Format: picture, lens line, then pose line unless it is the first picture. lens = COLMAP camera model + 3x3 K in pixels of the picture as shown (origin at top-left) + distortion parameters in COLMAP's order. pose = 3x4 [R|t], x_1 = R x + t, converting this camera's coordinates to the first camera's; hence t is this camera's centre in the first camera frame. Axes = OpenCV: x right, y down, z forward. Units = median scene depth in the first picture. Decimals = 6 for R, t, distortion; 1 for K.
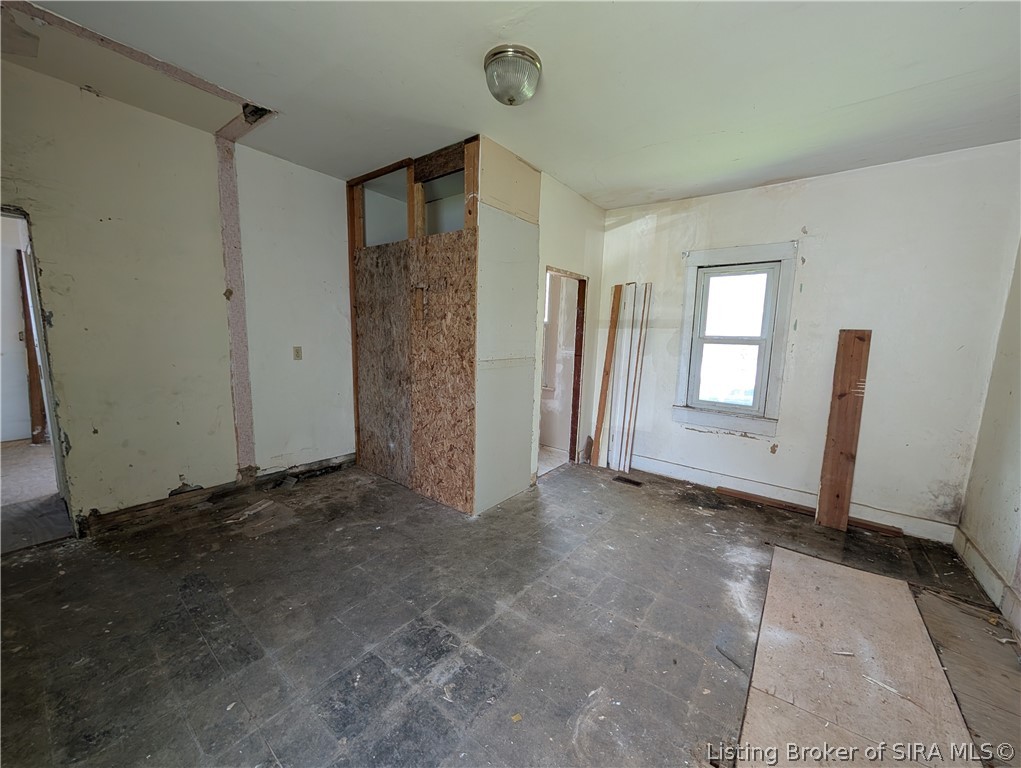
lens RADIAL K [[382.2, 0, 506.9], [0, 382.2, 386.3], [0, 0, 1]] dist [-0.000893, 0.000627]
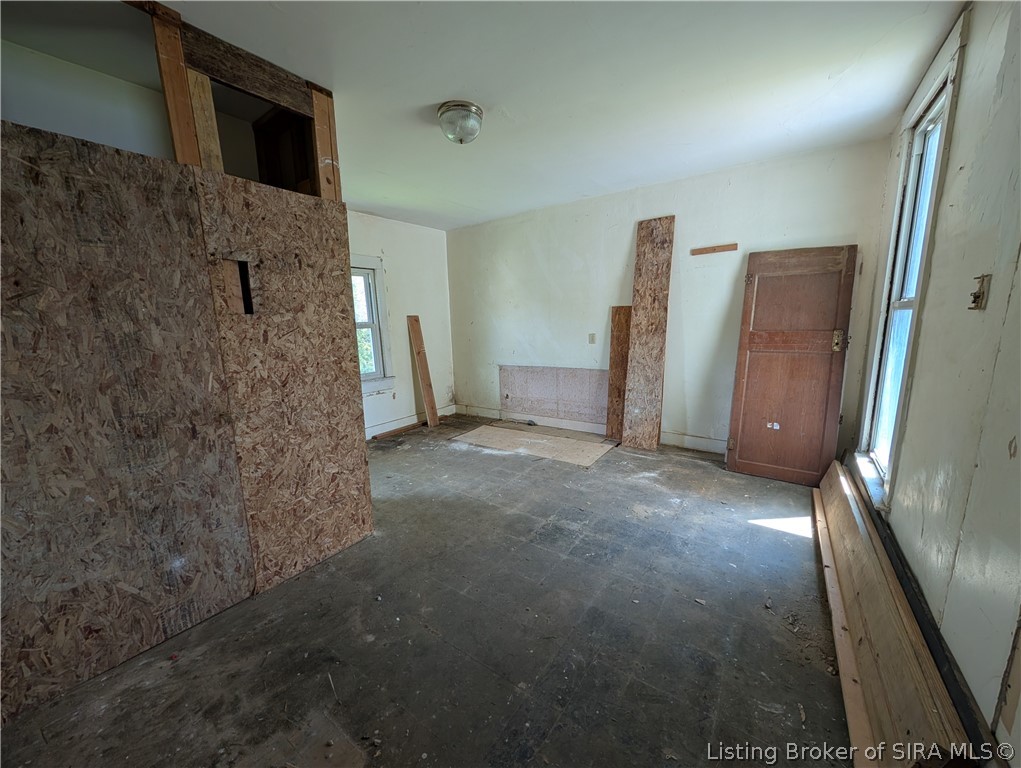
lens RADIAL K [[382.2, 0, 506.3], [0, 382.2, 385.1], [0, 0, 1]] dist [-0.000893, 0.000627]
pose [[-0.024523, -0.197564, 0.979983, -0.897825], [0.165931, 0.965876, 0.198873, -0.119854], [-0.985832, 0.167487, 0.009095, 0.623879]]
